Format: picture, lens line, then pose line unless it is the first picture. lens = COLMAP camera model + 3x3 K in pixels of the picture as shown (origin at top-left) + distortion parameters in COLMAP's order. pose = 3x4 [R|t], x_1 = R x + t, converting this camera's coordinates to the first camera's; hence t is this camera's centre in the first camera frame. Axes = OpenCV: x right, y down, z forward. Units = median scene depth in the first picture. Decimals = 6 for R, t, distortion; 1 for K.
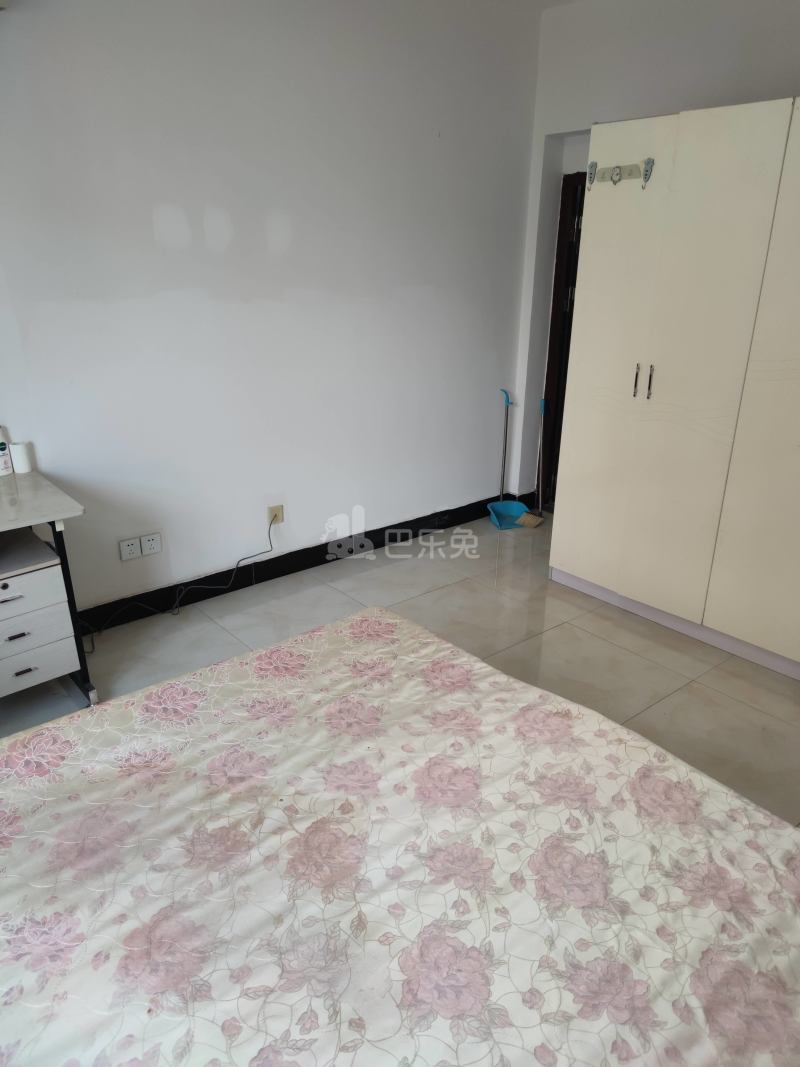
lens RADIAL K [[760.1, 0, 391.9], [0, 760.1, 533.1], [0, 0, 1]] dist [0.008065, -0.003401]
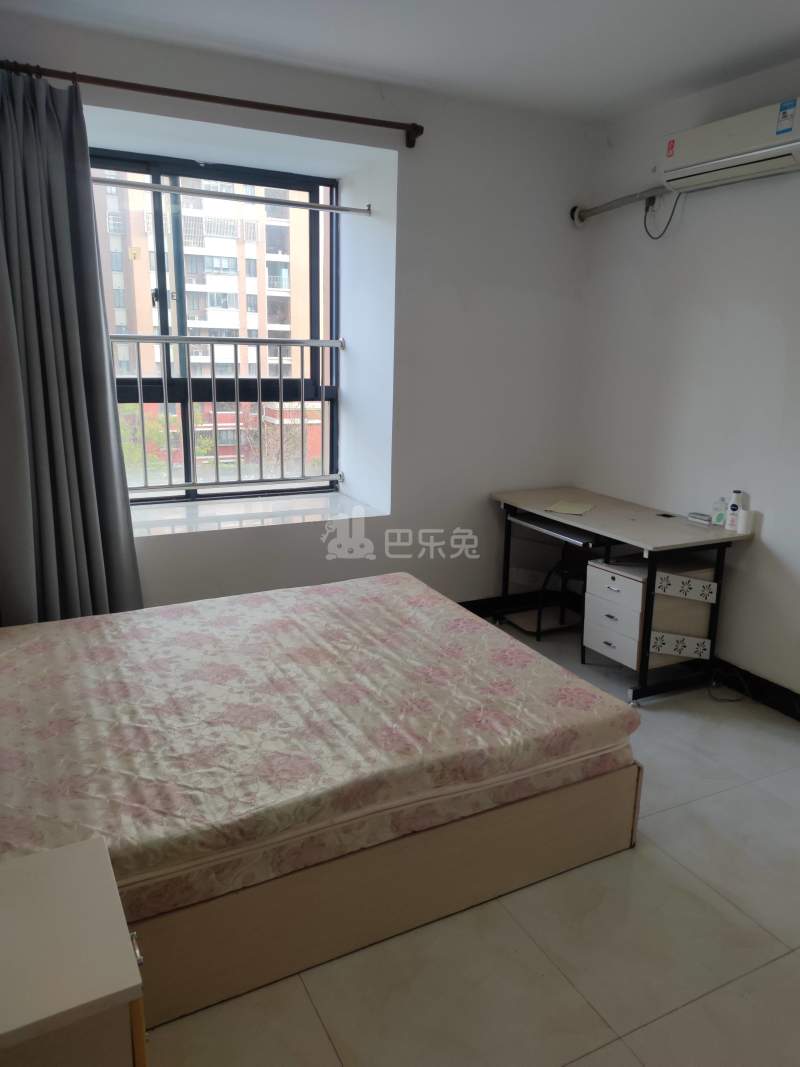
lens RADIAL K [[760.1, 0, 392.7], [0, 760.1, 533.3], [0, 0, 1]] dist [0.008065, -0.003401]
pose [[-0.214295, 0.233407, -0.948472, 1.508479], [-0.377646, 0.875720, 0.300828, -0.457200], [0.900811, 0.422653, -0.099518, 1.201906]]
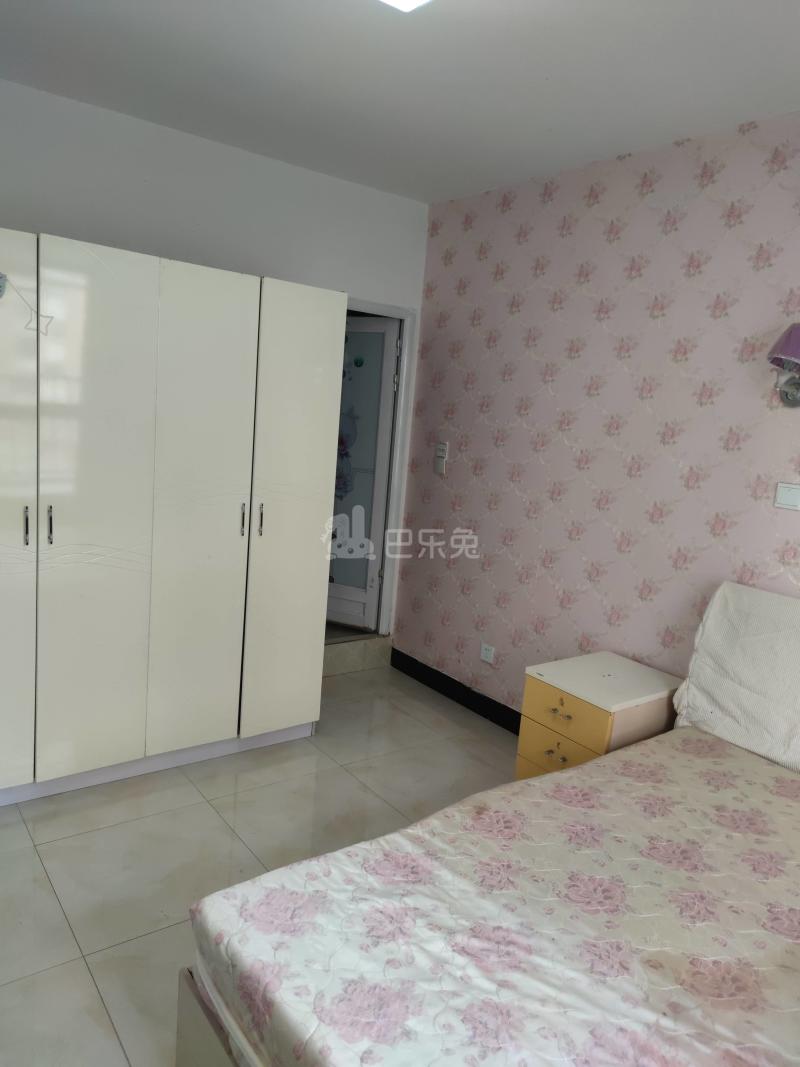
lens RADIAL K [[760.1, 0, 399.2], [0, 760.1, 532.9], [0, 0, 1]] dist [0.008065, -0.003401]
pose [[0.067904, -0.174010, 0.982400, -0.992176], [0.286522, 0.946595, 0.147863, -0.421230], [-0.955664, 0.271438, 0.114135, 1.101205]]
